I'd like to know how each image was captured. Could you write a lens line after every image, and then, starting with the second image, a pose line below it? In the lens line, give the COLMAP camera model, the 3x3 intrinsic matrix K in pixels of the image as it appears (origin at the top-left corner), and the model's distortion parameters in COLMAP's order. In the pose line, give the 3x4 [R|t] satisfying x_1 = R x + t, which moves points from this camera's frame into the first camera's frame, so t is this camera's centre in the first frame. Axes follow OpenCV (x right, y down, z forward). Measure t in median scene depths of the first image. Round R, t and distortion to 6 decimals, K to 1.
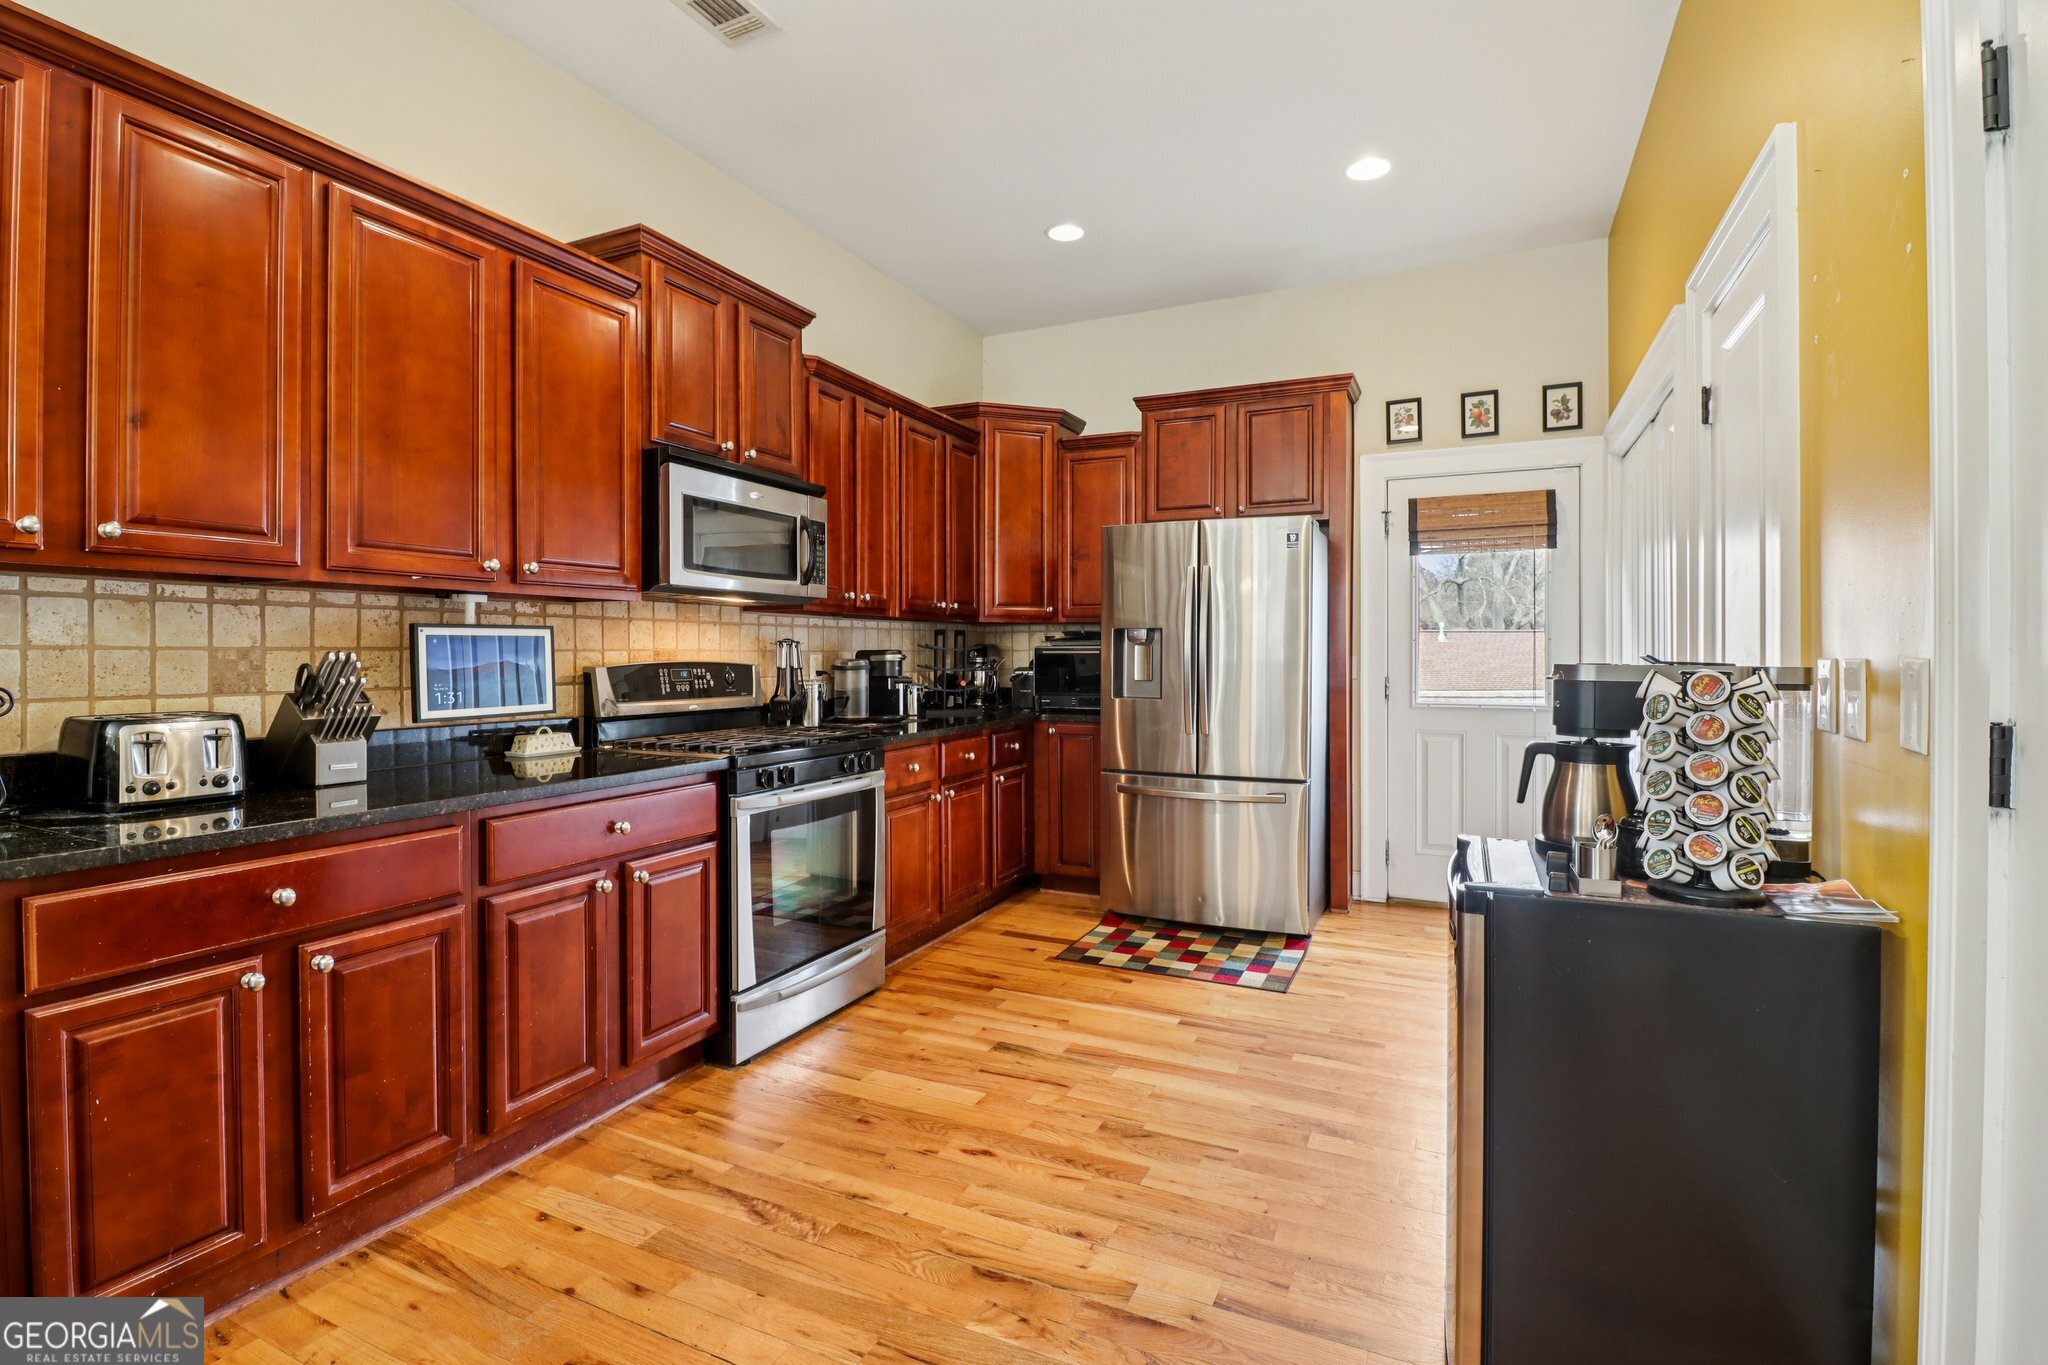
lens RADIAL K [[954.3, 0, 1023.7], [0, 954.3, 652.7], [0, 0, 1]] dist [0.001107, 0.000062]
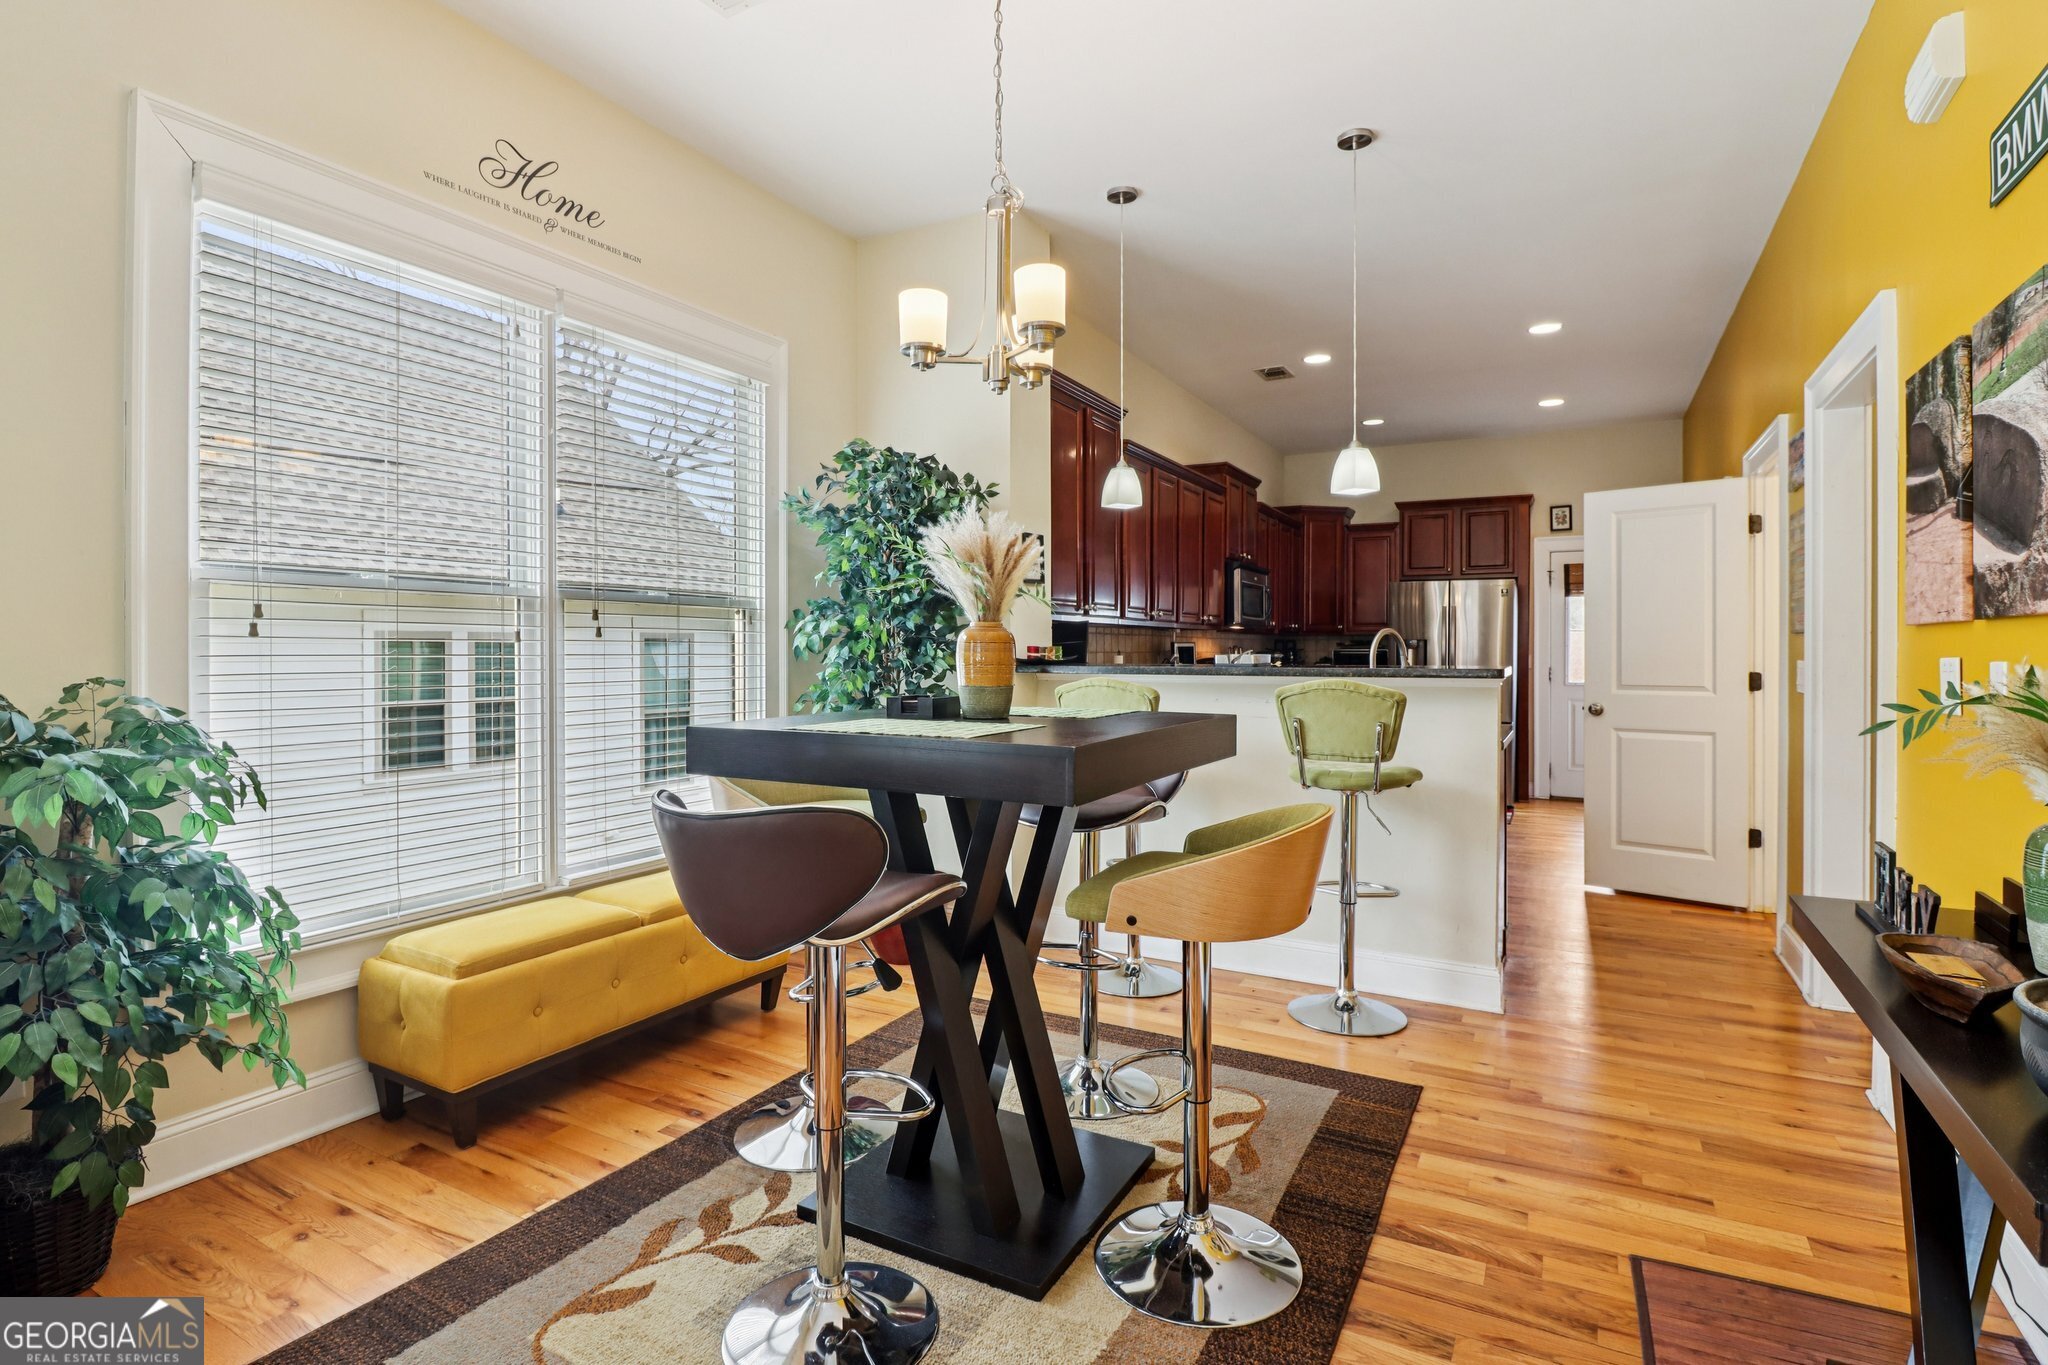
lens RADIAL K [[1013.1, 0, 1029.0], [0, 1013.1, 656.8], [0, 0, 1]] dist [-0.000846, -0.000100]
pose [[0.998617, 0.000846, -0.052571, -0.473494], [-0.000812, 0.999999, 0.000671, 0.005951], [0.052571, -0.000627, 0.998617, -0.893700]]
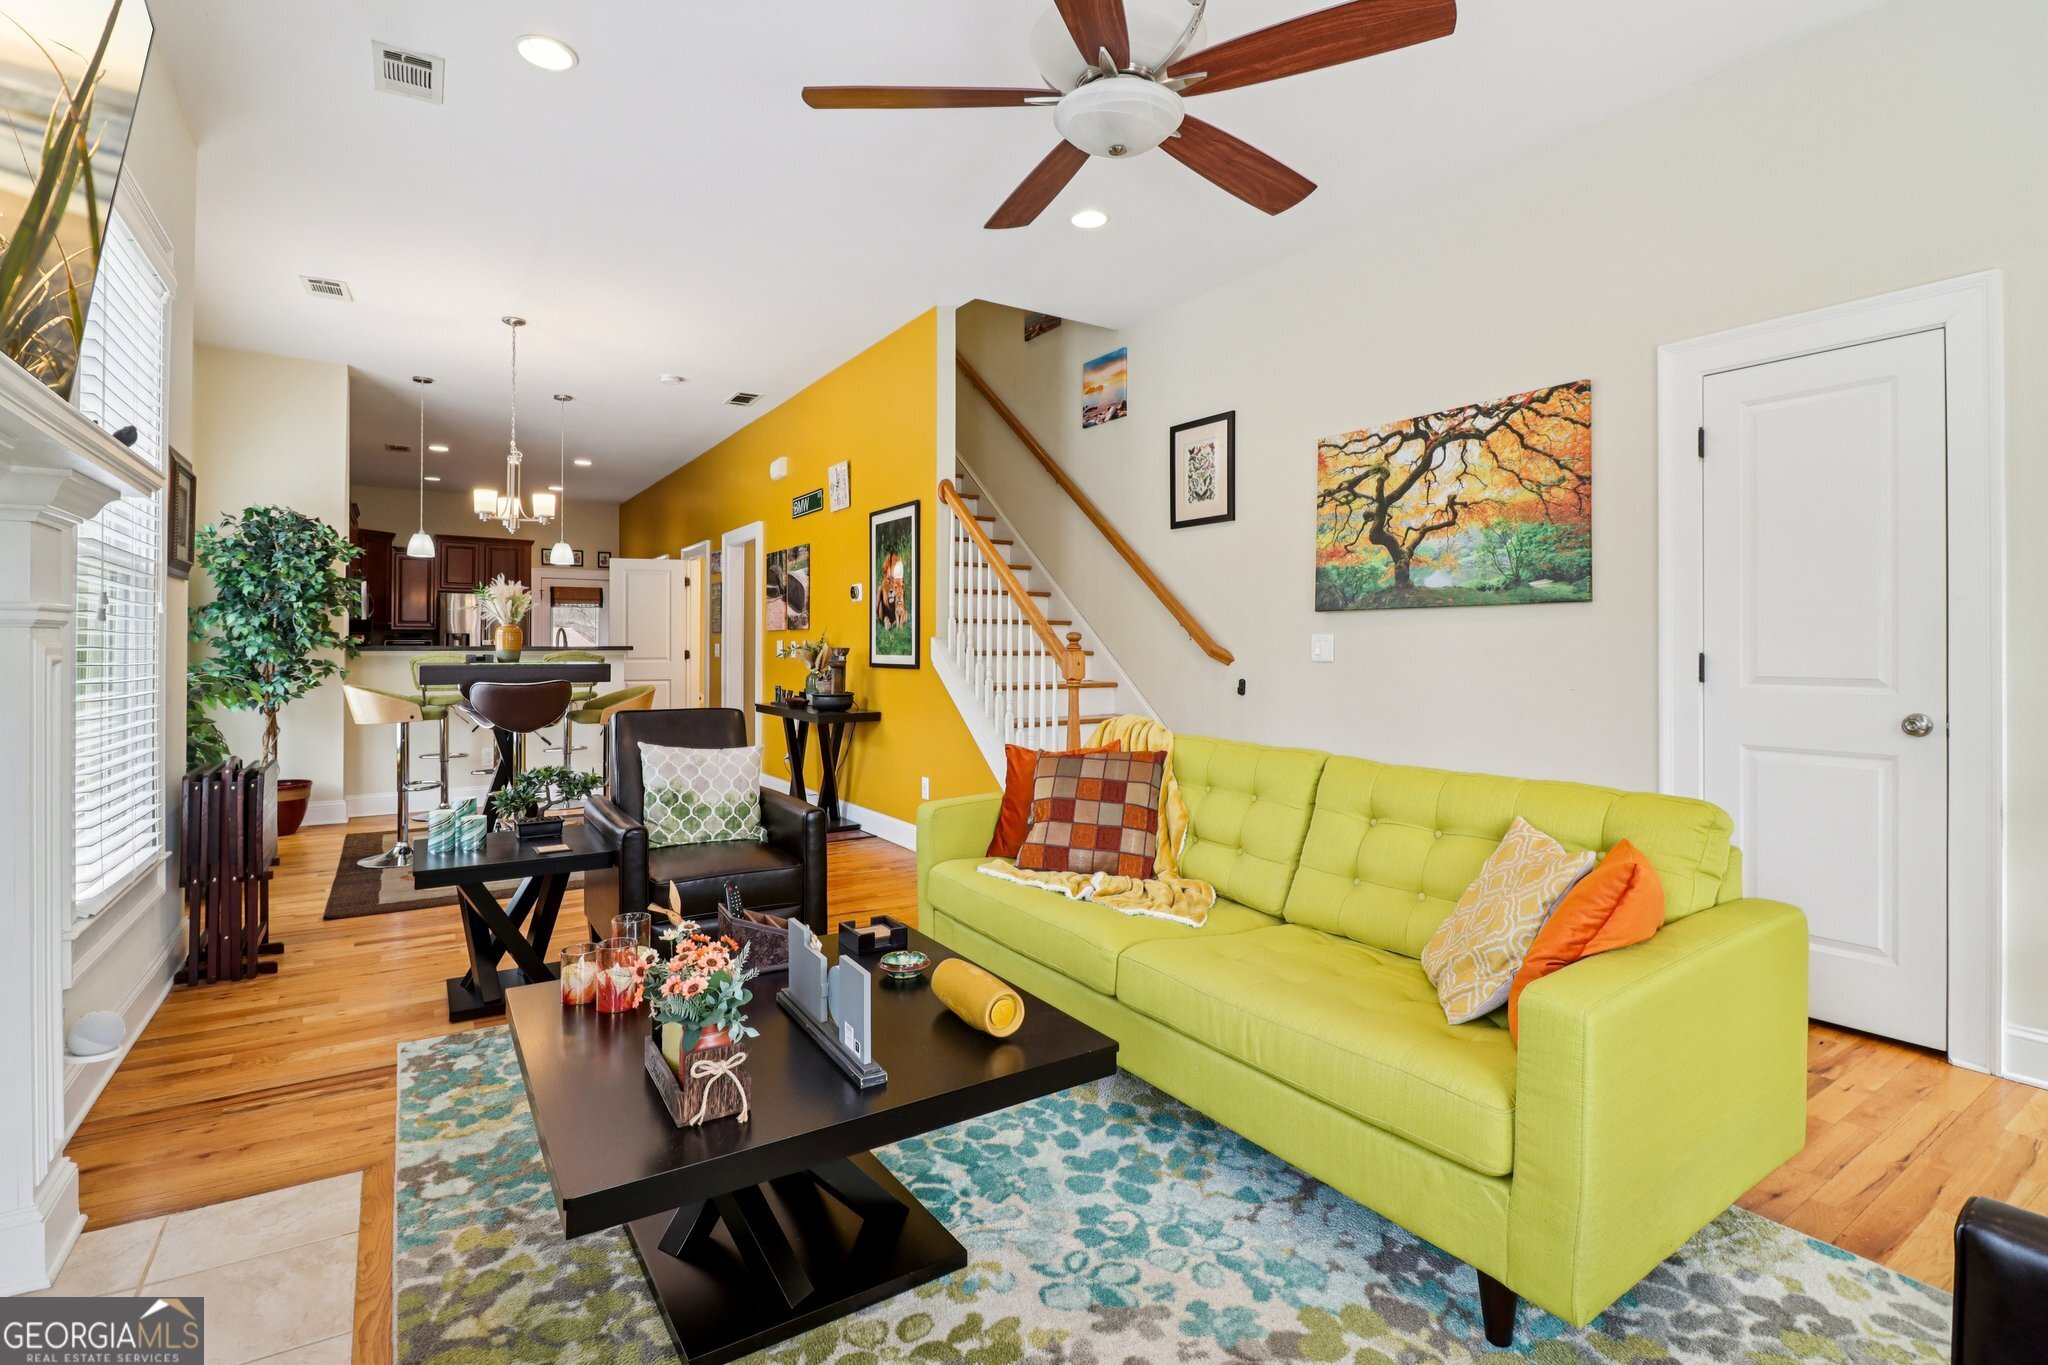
lens RADIAL K [[954.3, 0, 1023.7], [0, 954.3, 652.7], [0, 0, 1]] dist [0.001107, 0.000062]
pose [[0.521638, -0.003144, 0.853161, -1.229445], [0.001713, 0.999995, 0.002638, 0.023353], [-0.853165, 0.000085, 0.521641, -1.583397]]
